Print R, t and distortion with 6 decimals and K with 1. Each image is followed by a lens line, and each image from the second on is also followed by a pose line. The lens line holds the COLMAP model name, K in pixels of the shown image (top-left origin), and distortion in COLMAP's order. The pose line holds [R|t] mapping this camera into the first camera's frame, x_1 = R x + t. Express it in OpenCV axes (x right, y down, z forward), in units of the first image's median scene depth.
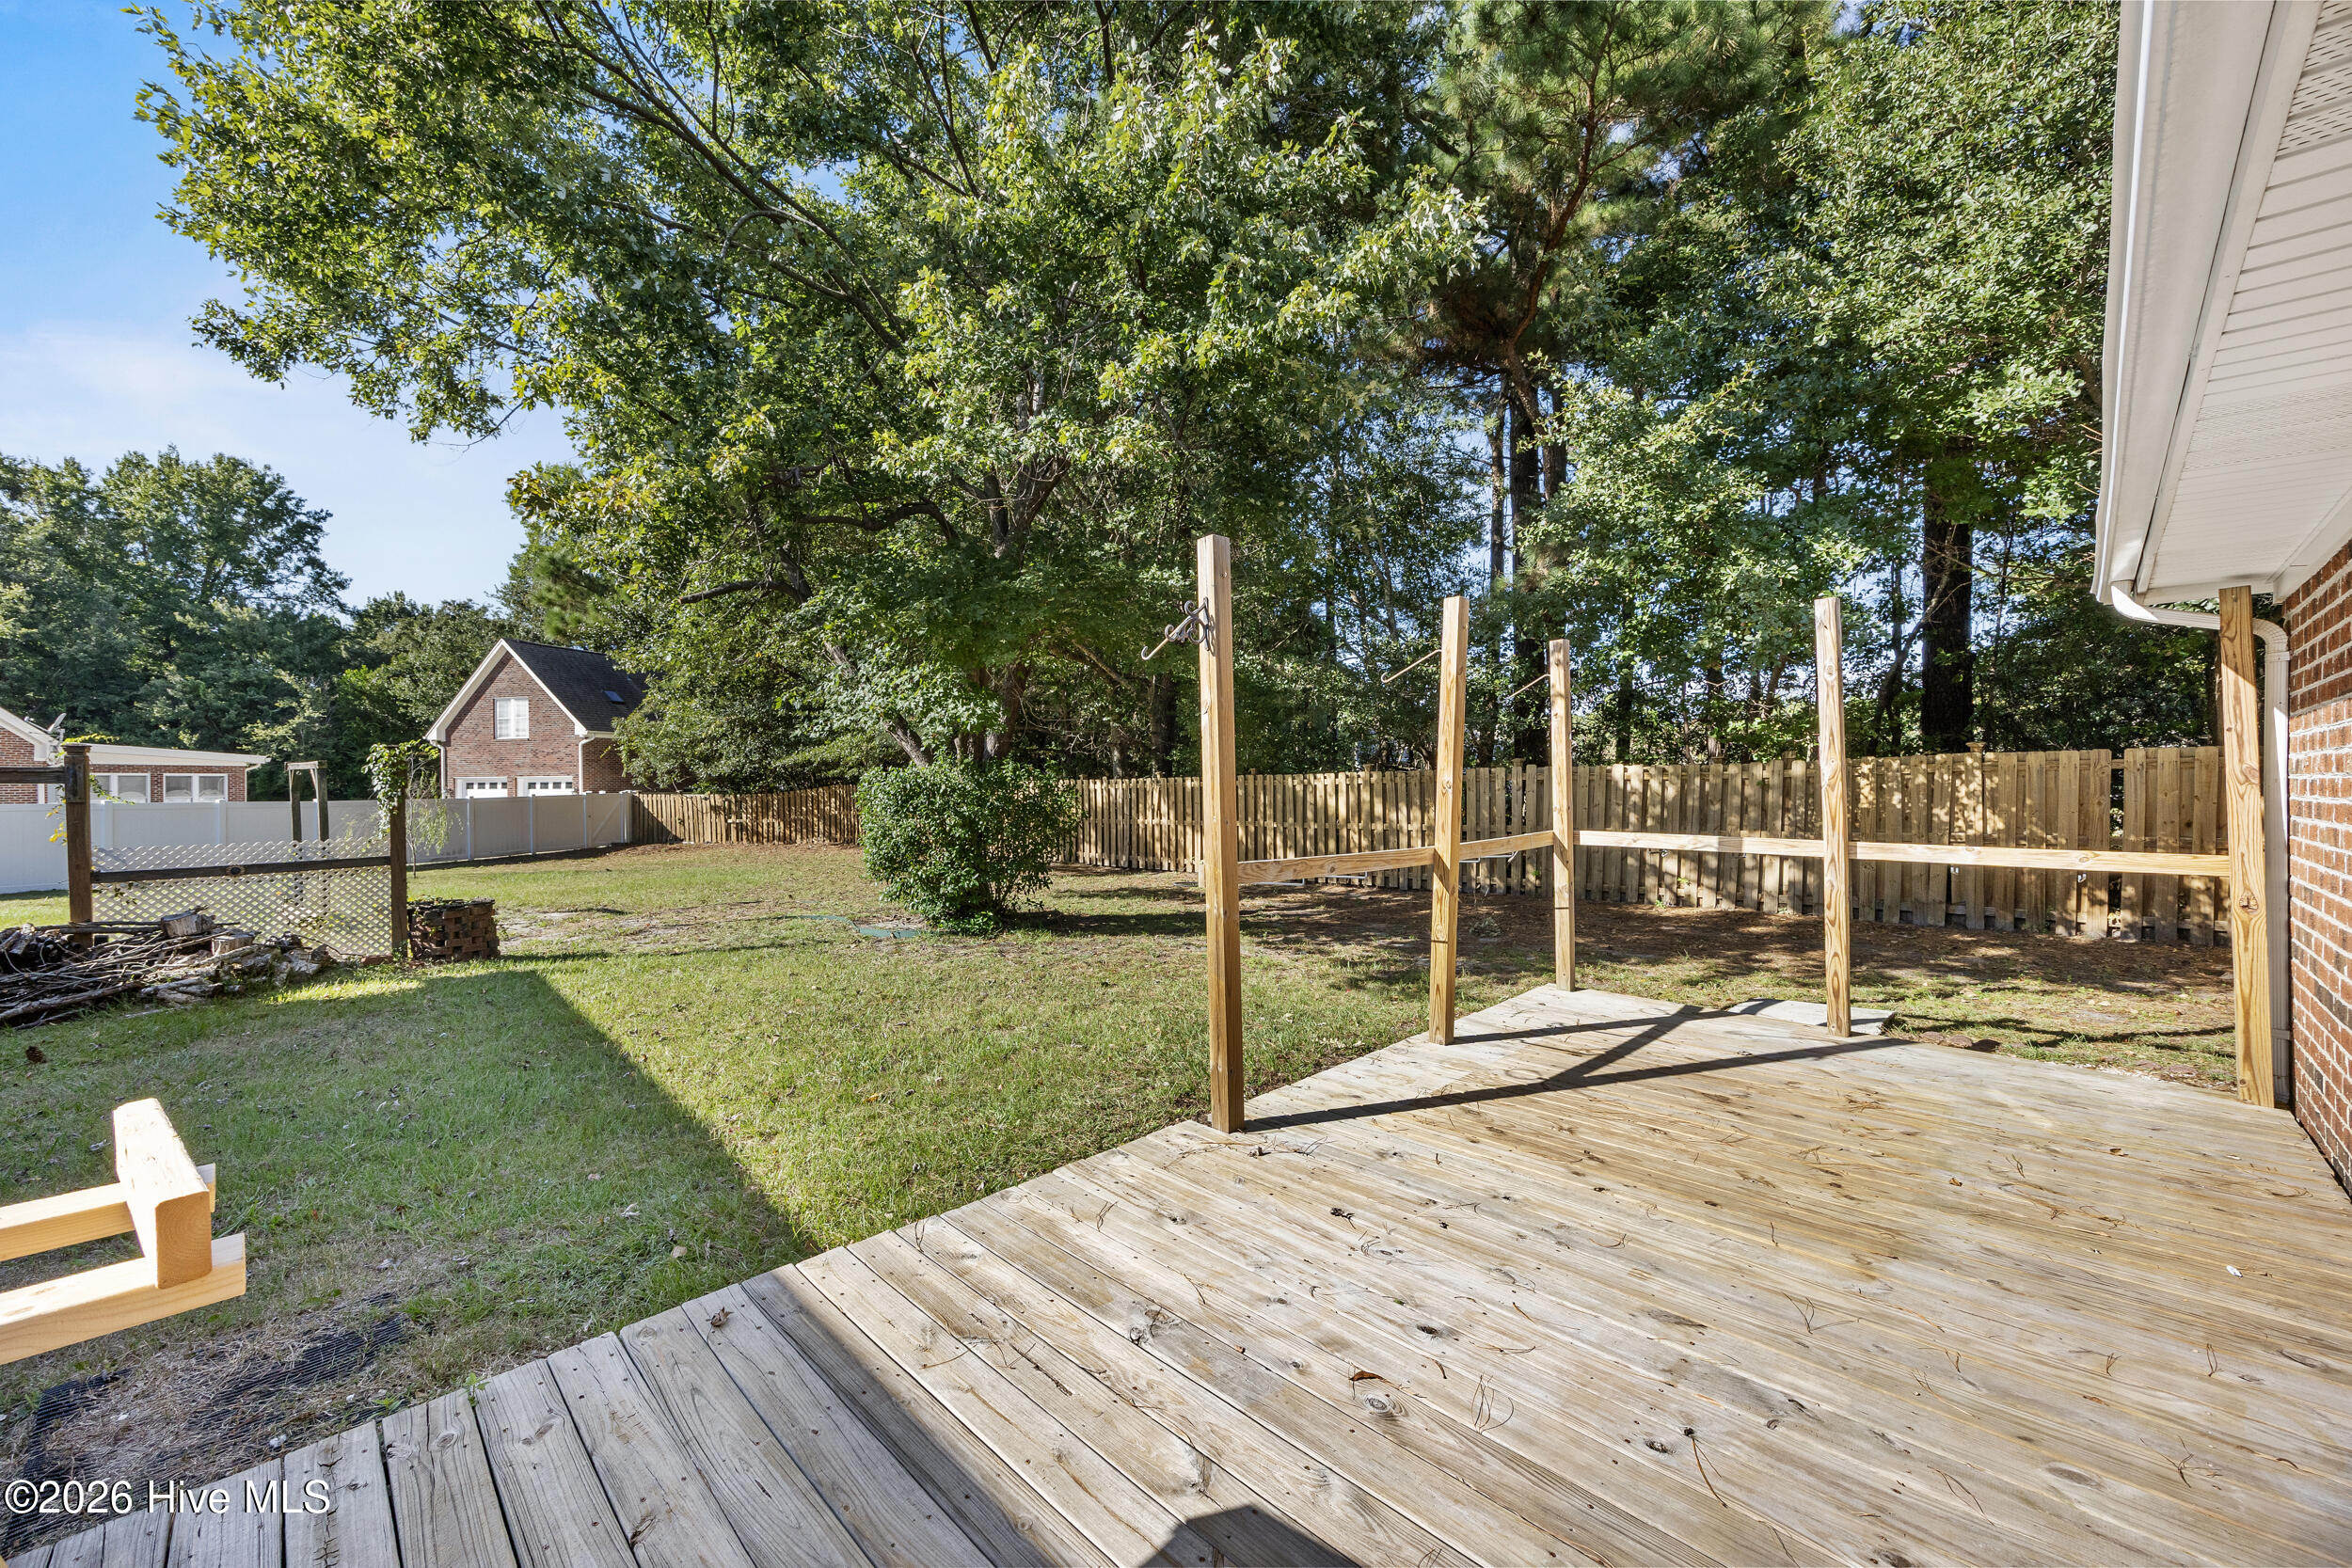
lens RADIAL K [[897.2, 0, 1170.7], [0, 897.2, 785.5], [0, 0, 1]] dist [0.000753, 0.000644]
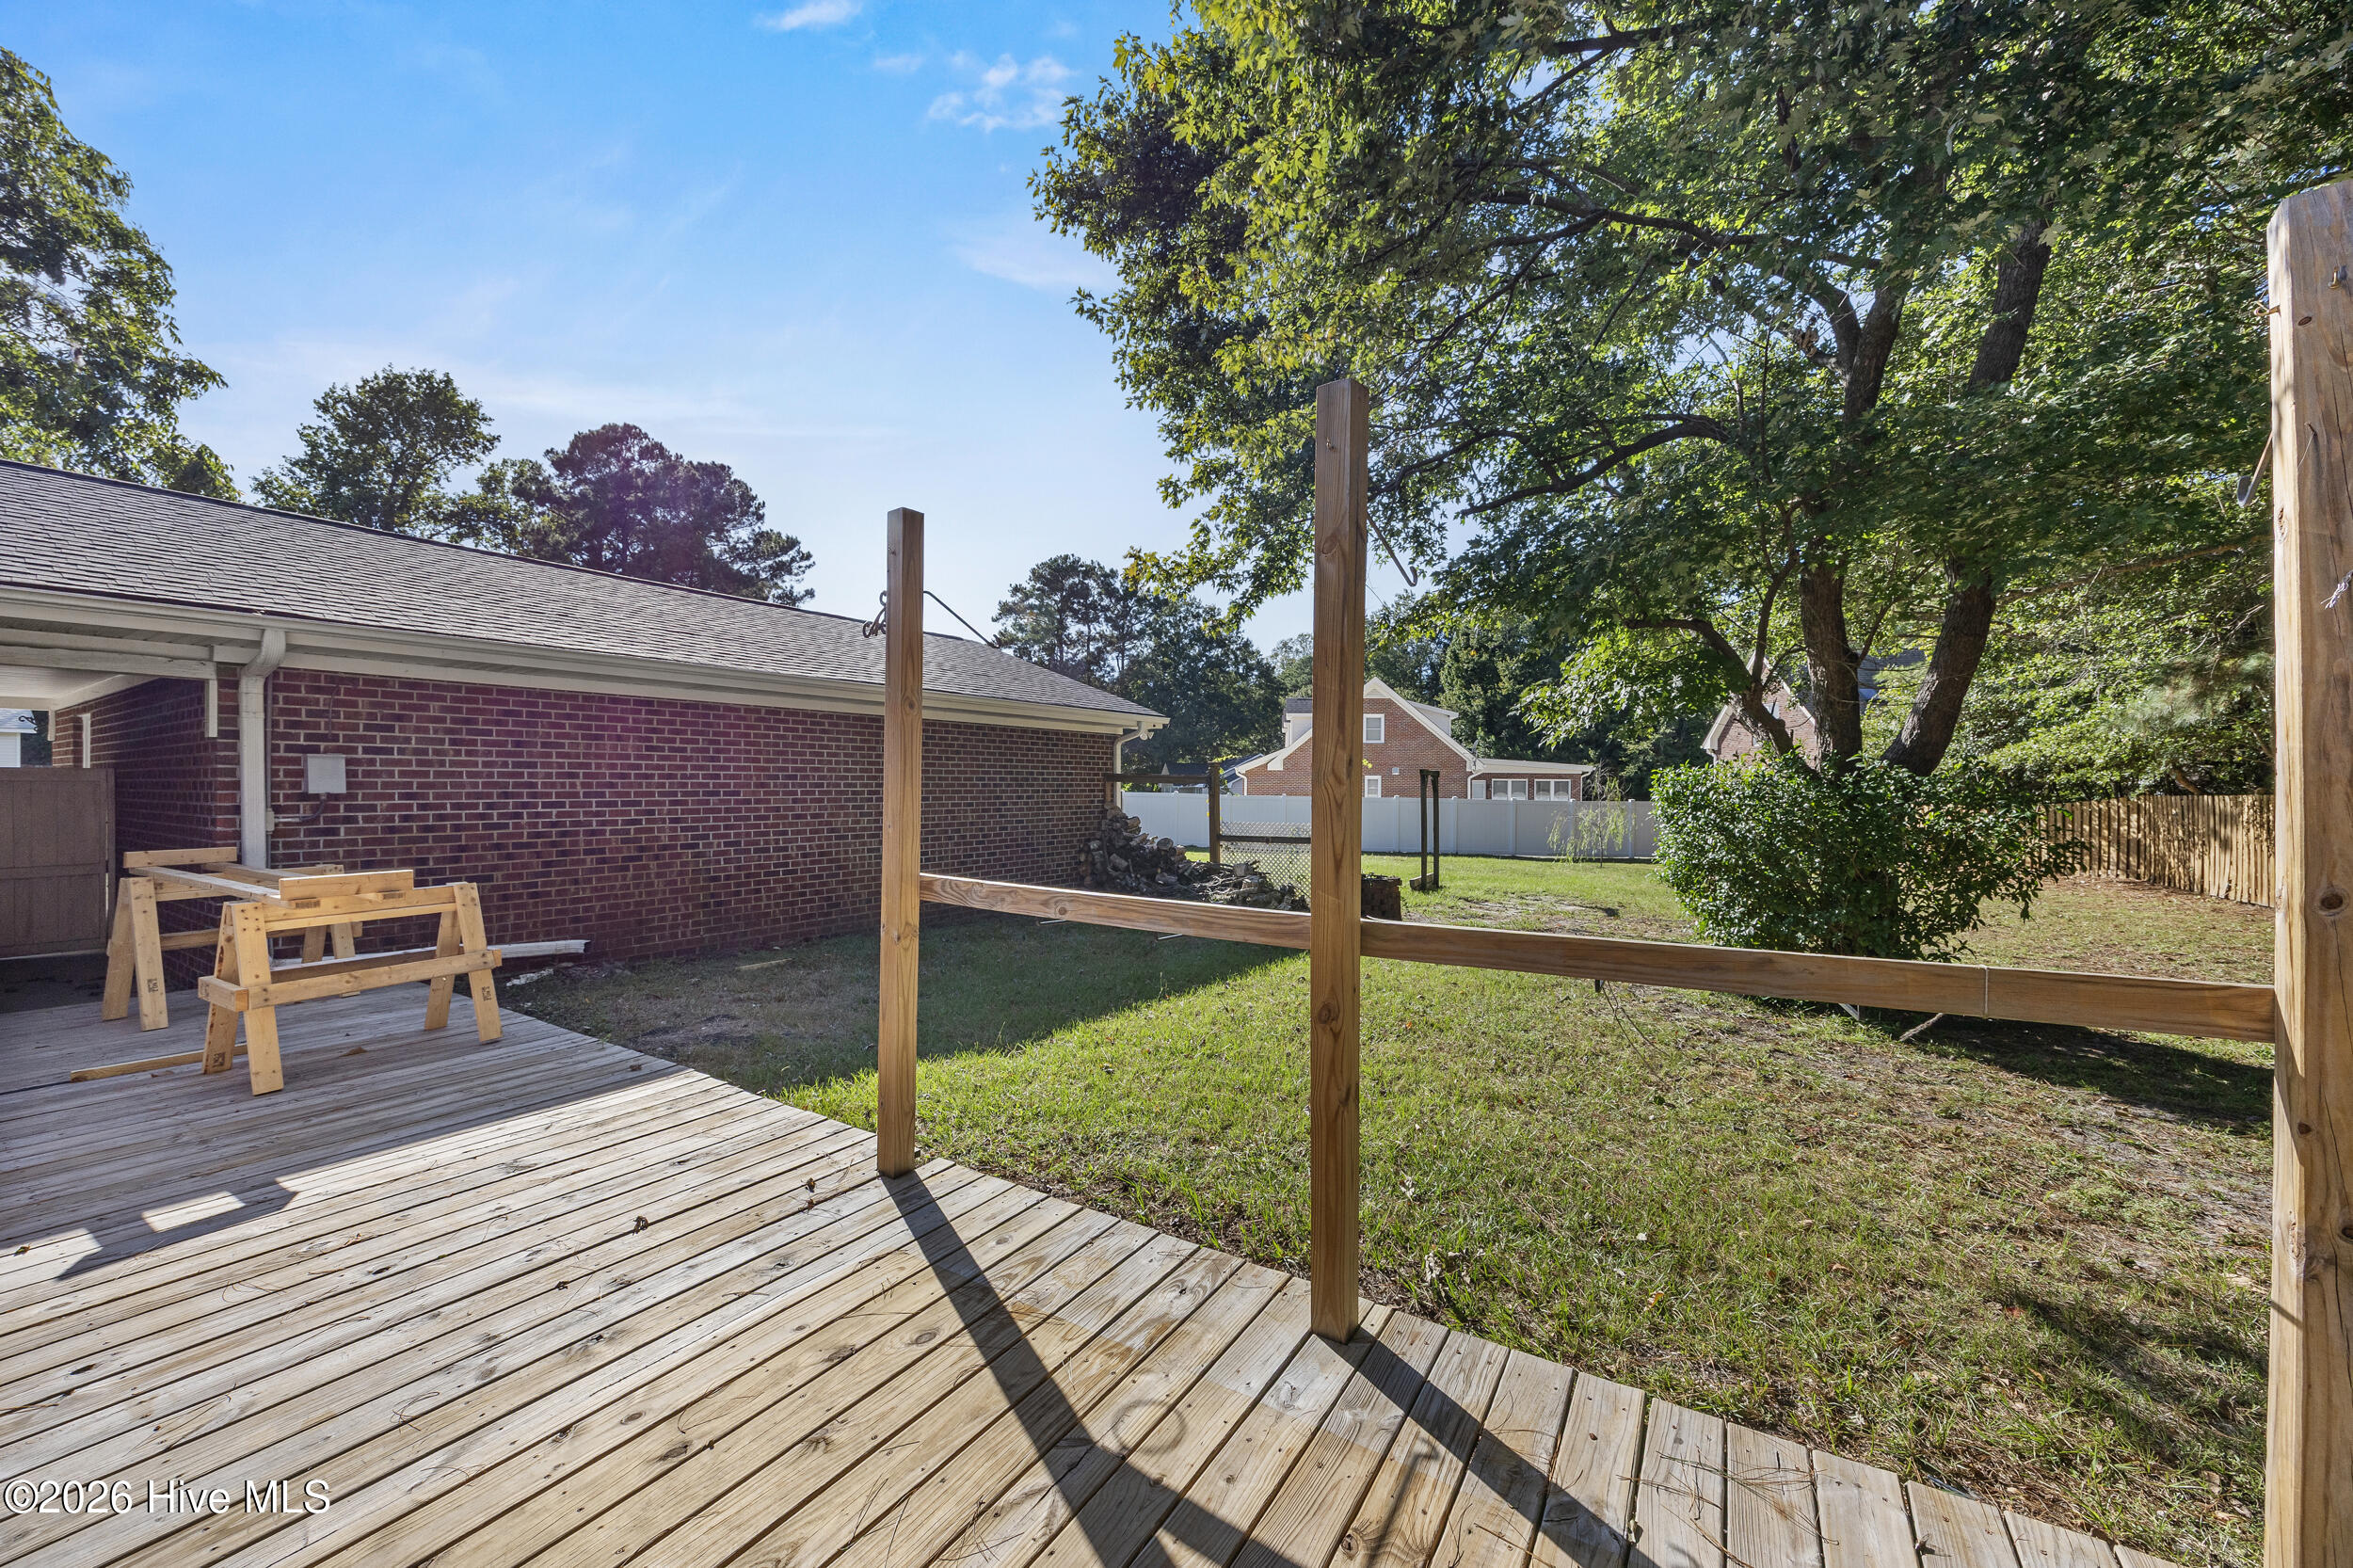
lens RADIAL K [[897.6, 0, 1169.5], [0, 897.6, 788.9], [0, 0, 1]] dist [0.000753, 0.000644]
pose [[0.198078, 0.002053, -0.980184, 0.499340], [-0.002444, 0.999996, 0.001600, 0.001548], [0.980183, 0.002078, 0.198083, 0.550037]]
